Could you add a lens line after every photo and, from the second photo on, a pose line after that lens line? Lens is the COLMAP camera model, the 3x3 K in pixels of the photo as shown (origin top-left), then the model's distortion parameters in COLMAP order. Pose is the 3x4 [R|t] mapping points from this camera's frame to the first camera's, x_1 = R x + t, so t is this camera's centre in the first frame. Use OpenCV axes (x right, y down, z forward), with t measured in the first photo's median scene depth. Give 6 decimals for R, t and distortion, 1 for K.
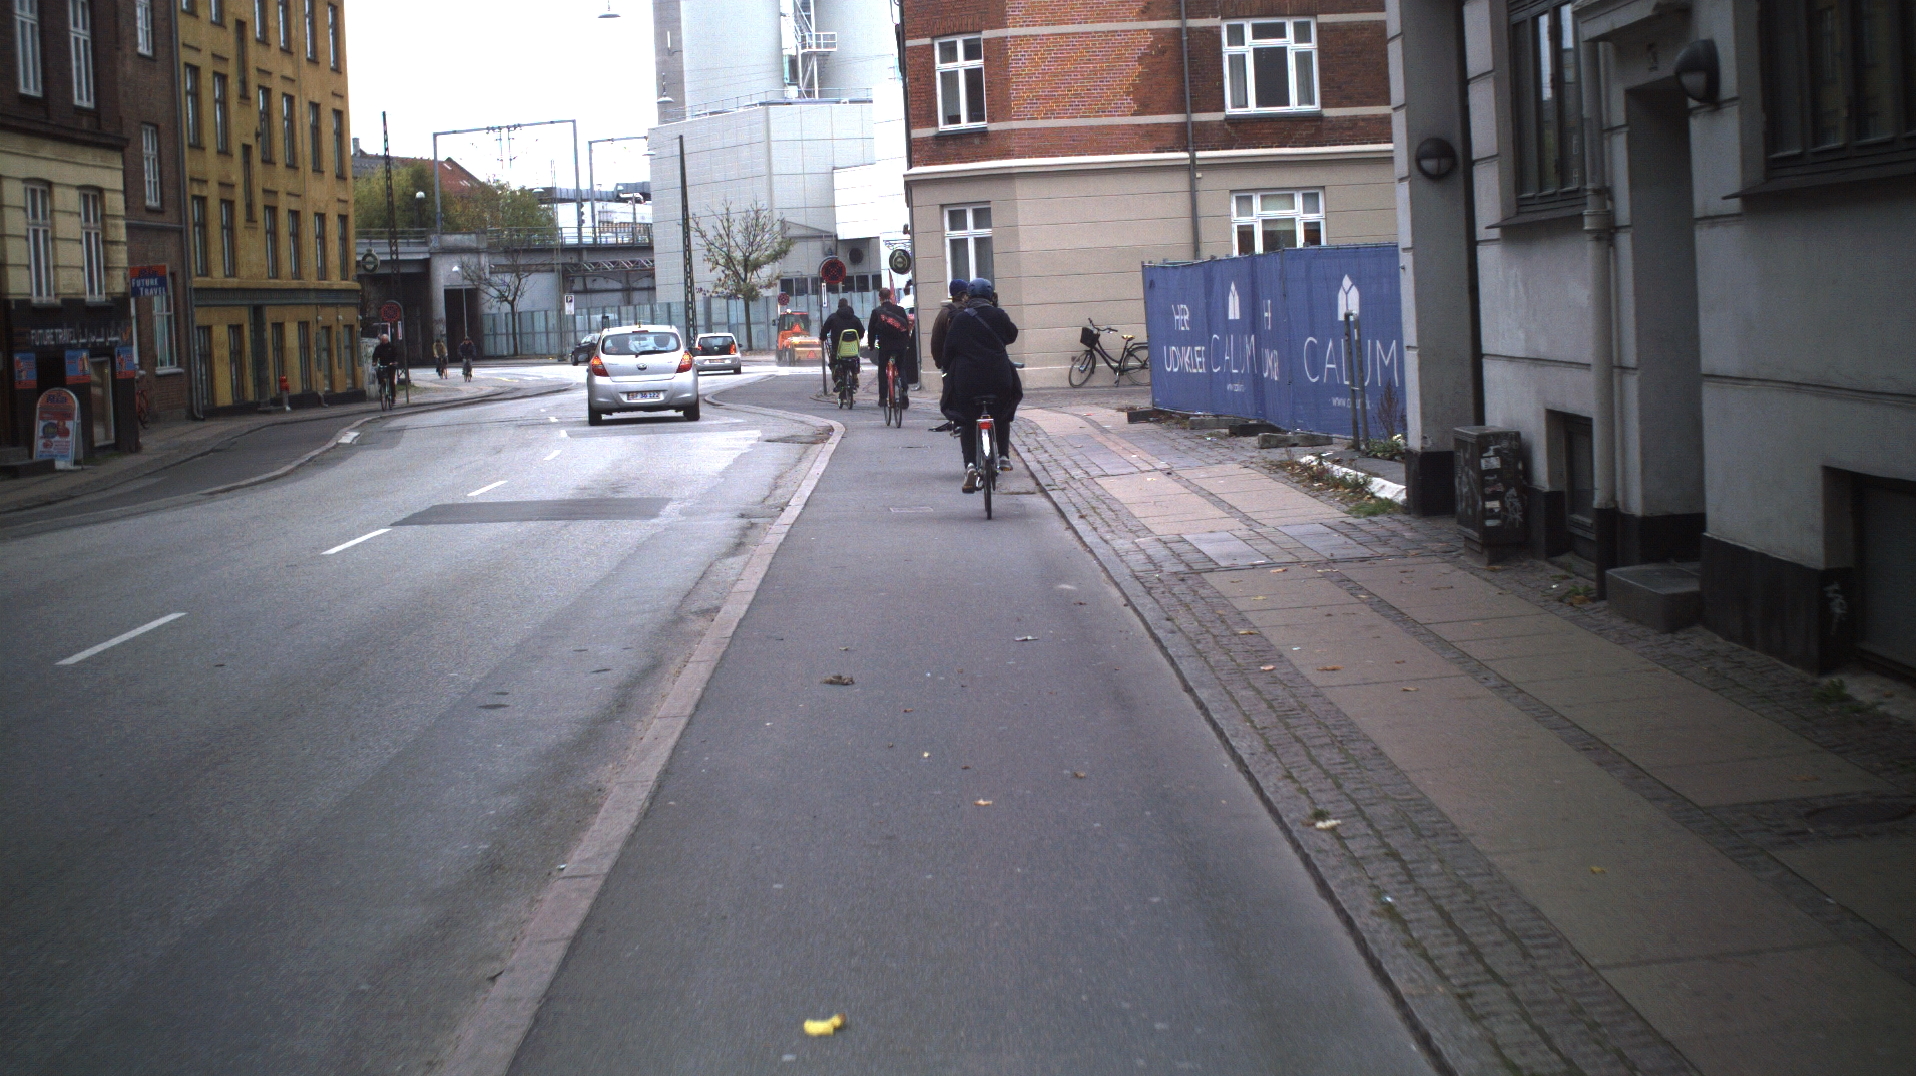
lens RADIAL K [[3698.7, 0, 958.0], [0, 3698.7, 538.0], [0, 0, 1]] dist [-0.310068, 0.548565]
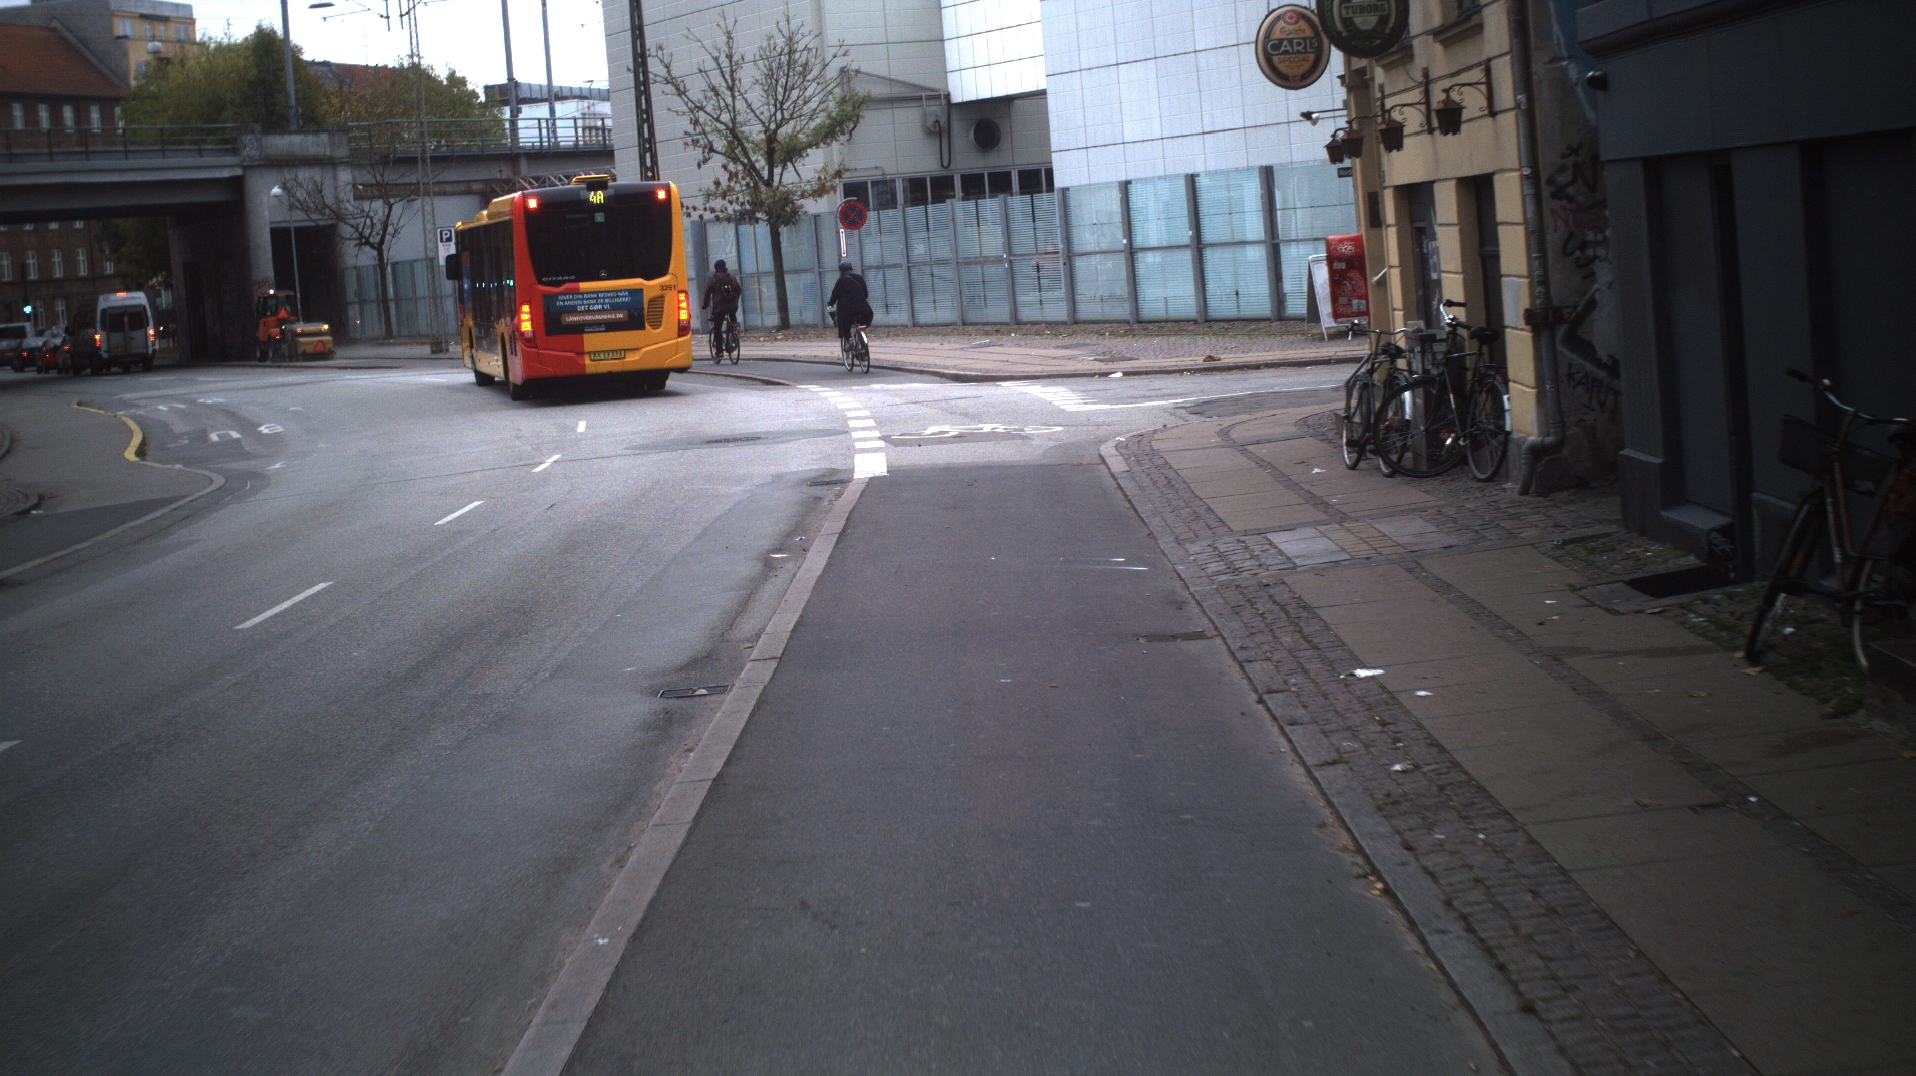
lens RADIAL K [[3698.7, 0, 958.0], [0, 3698.7, 538.0], [0, 0, 1]] dist [-0.310068, 0.548565]
pose [[0.999321, -0.031349, -0.019336, -0.025457], [0.031696, 0.999336, 0.017942, -0.031465], [0.018761, -0.018543, 0.999652, 0.520413]]
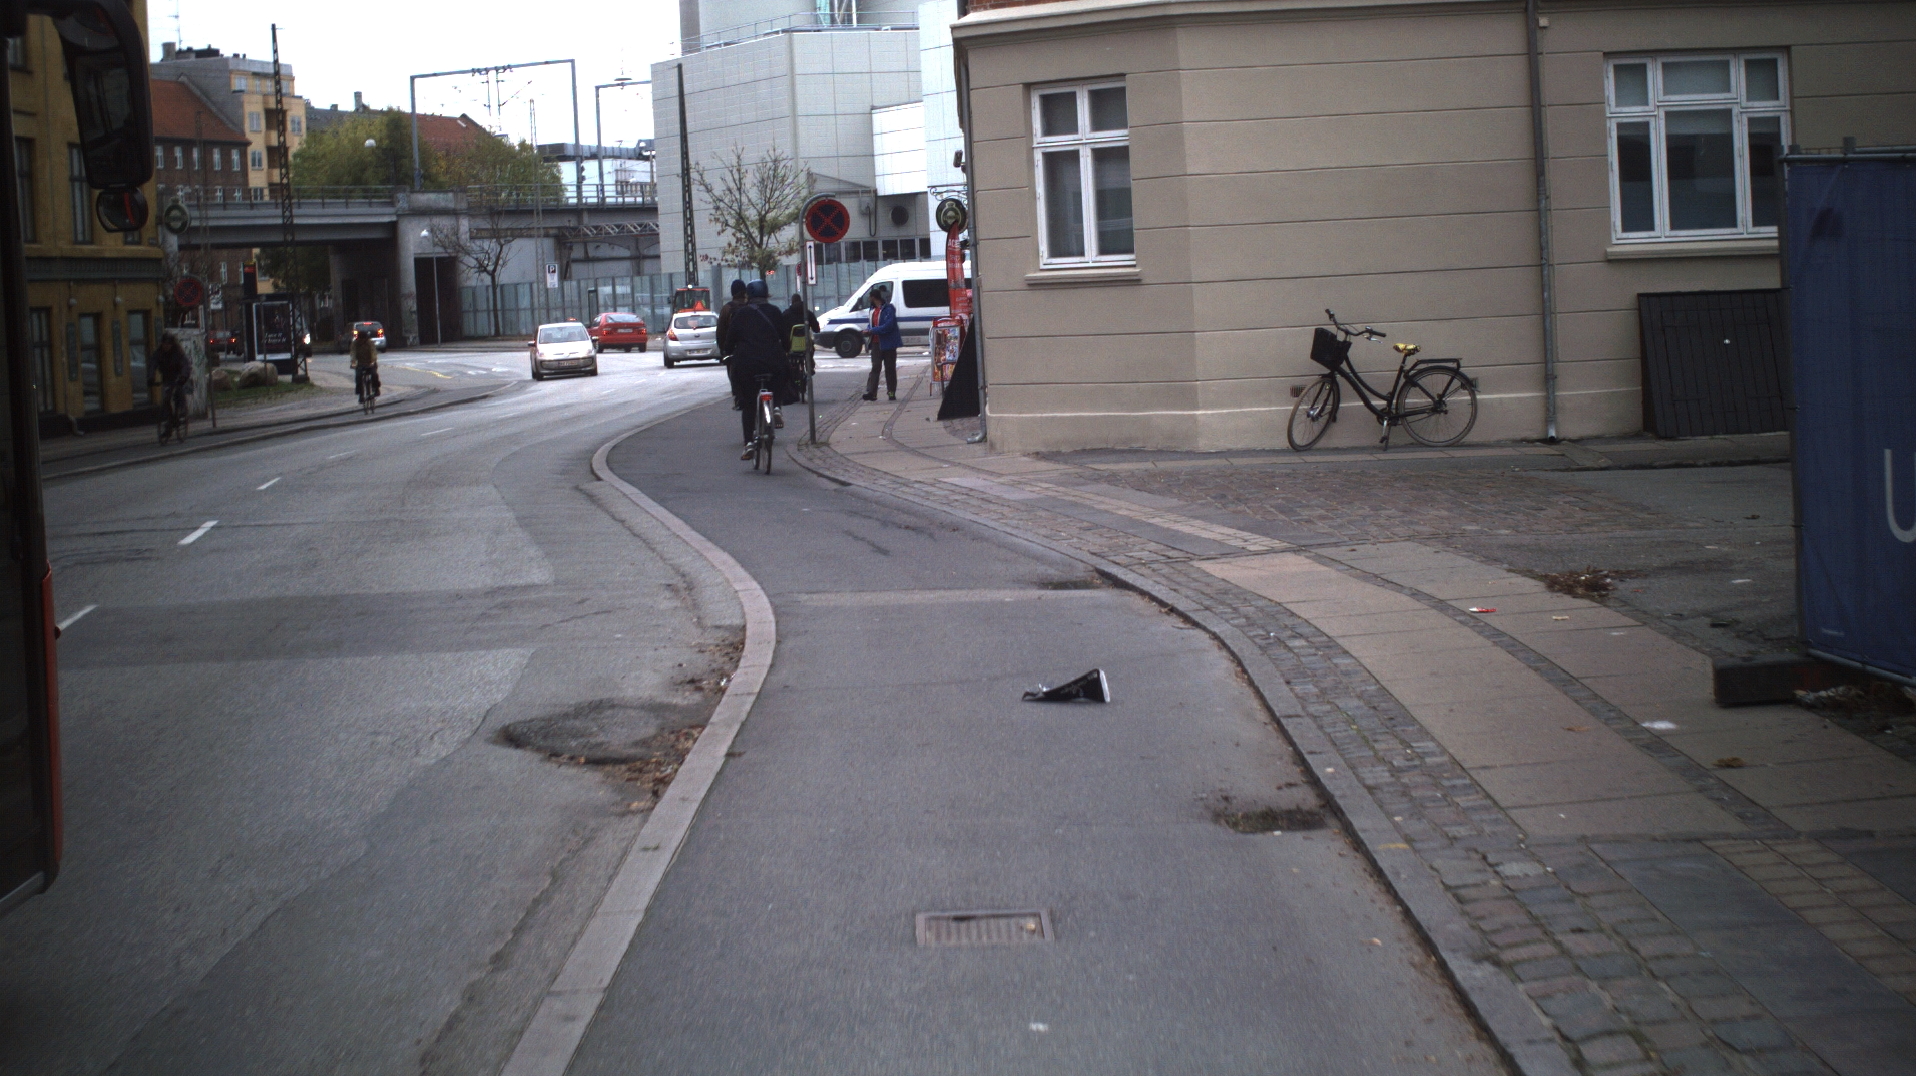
lens RADIAL K [[3698.7, 0, 958.0], [0, 3698.7, 538.0], [0, 0, 1]] dist [-0.310068, 0.548565]
pose [[0.999882, -0.001412, -0.015322, -0.002461], [0.001543, 0.999962, 0.008556, -0.012865], [0.015310, -0.008578, 0.999846, 0.196102]]
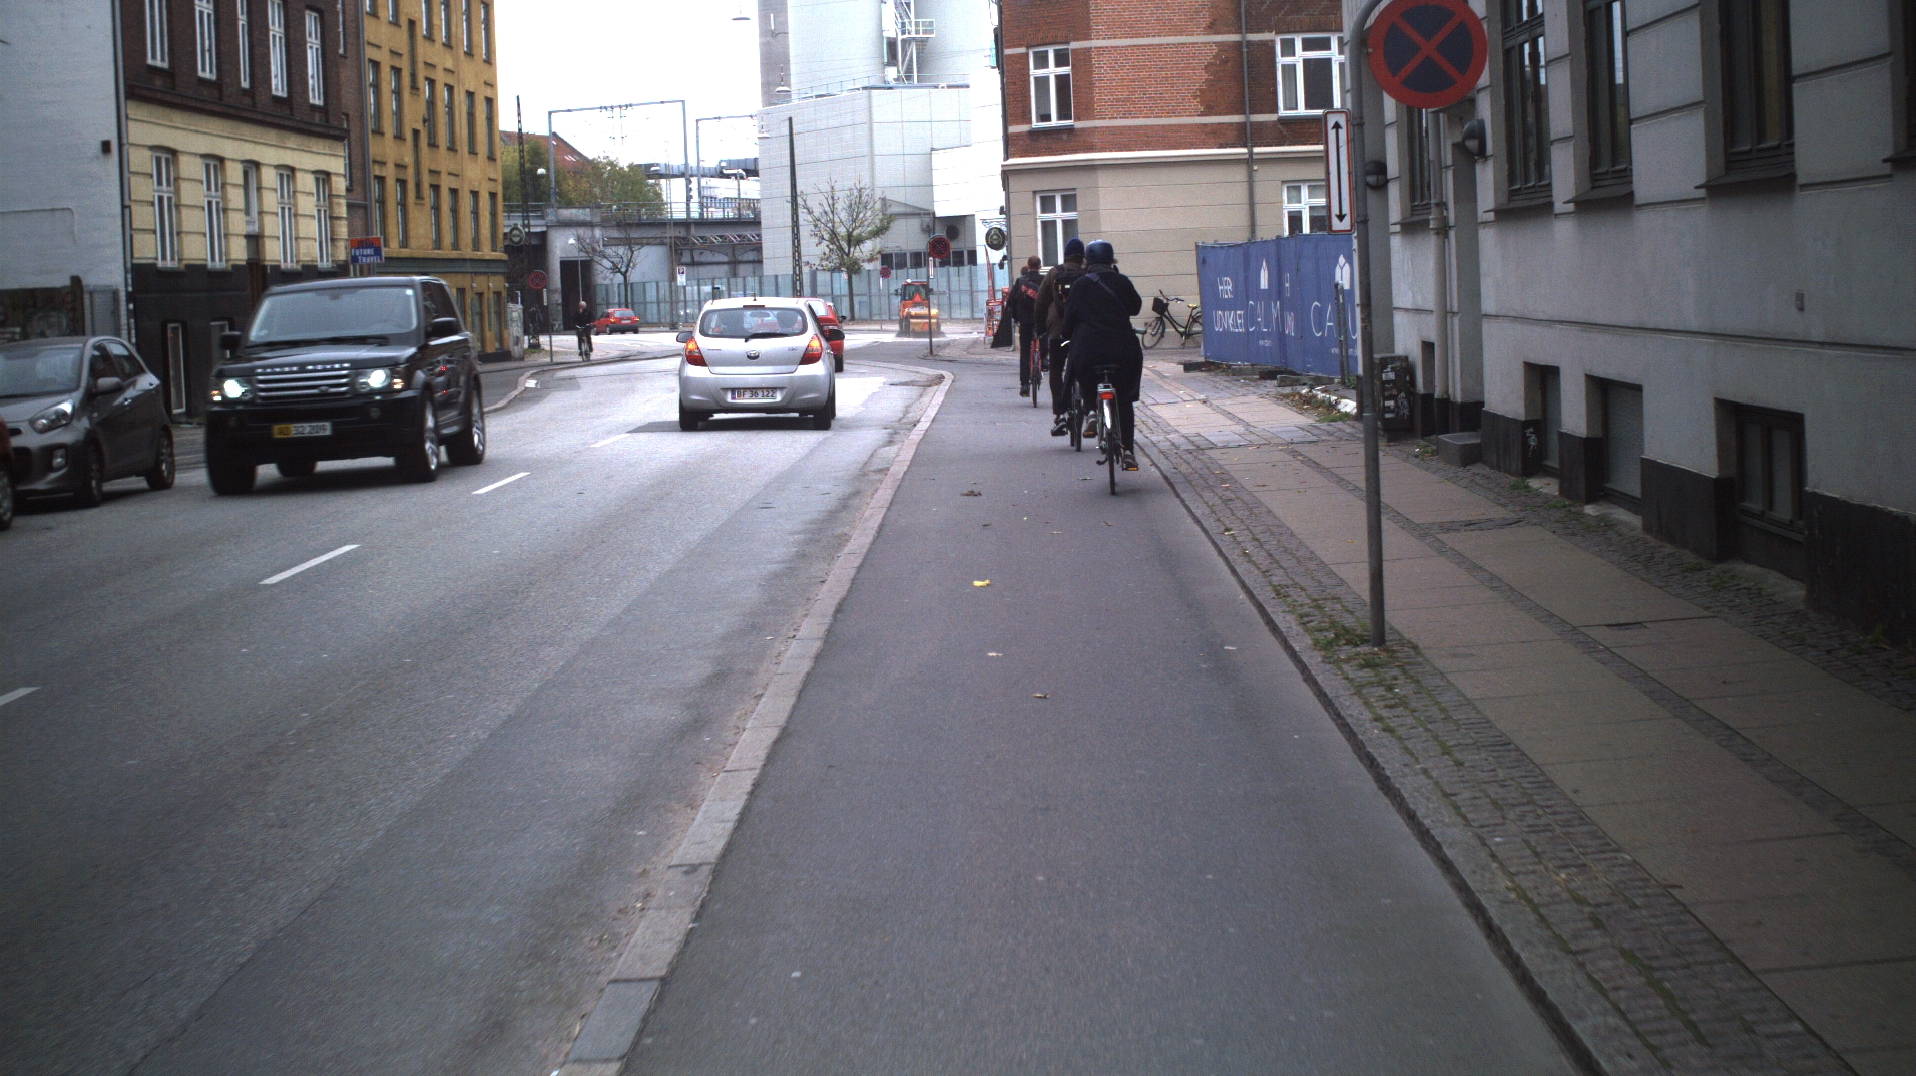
lens RADIAL K [[3698.7, 0, 958.0], [0, 3698.7, 538.0], [0, 0, 1]] dist [-0.310068, 0.548565]
pose [[0.999671, 0.009360, -0.023865, 0.000119], [-0.009202, 0.999935, 0.006709, 0.004559], [0.023926, -0.006487, 0.999693, -0.065146]]
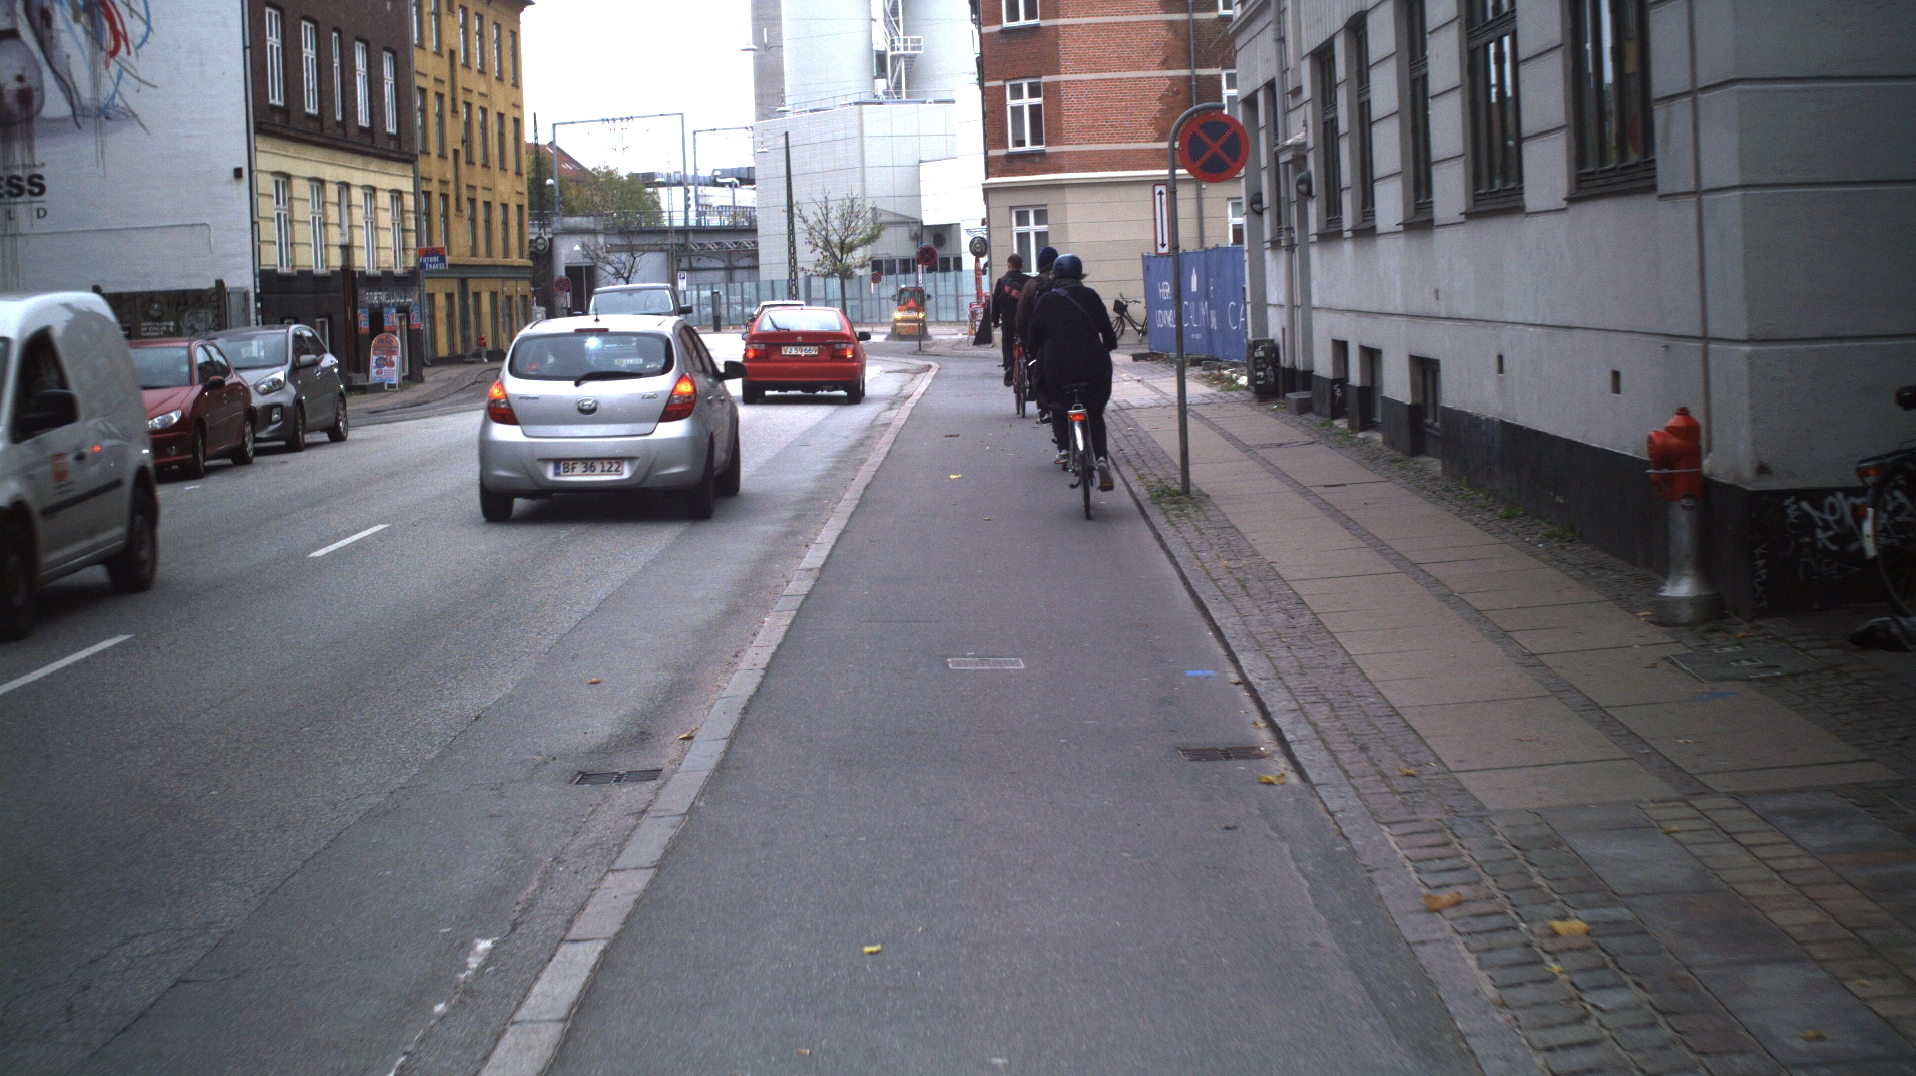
lens RADIAL K [[3698.7, 0, 958.0], [0, 3698.7, 538.0], [0, 0, 1]] dist [-0.310068, 0.548565]
pose [[0.999745, 0.009891, -0.020303, 0.001899], [-0.009788, 0.999939, 0.005165, 0.008825], [0.020353, -0.004965, 0.999781, -0.130321]]
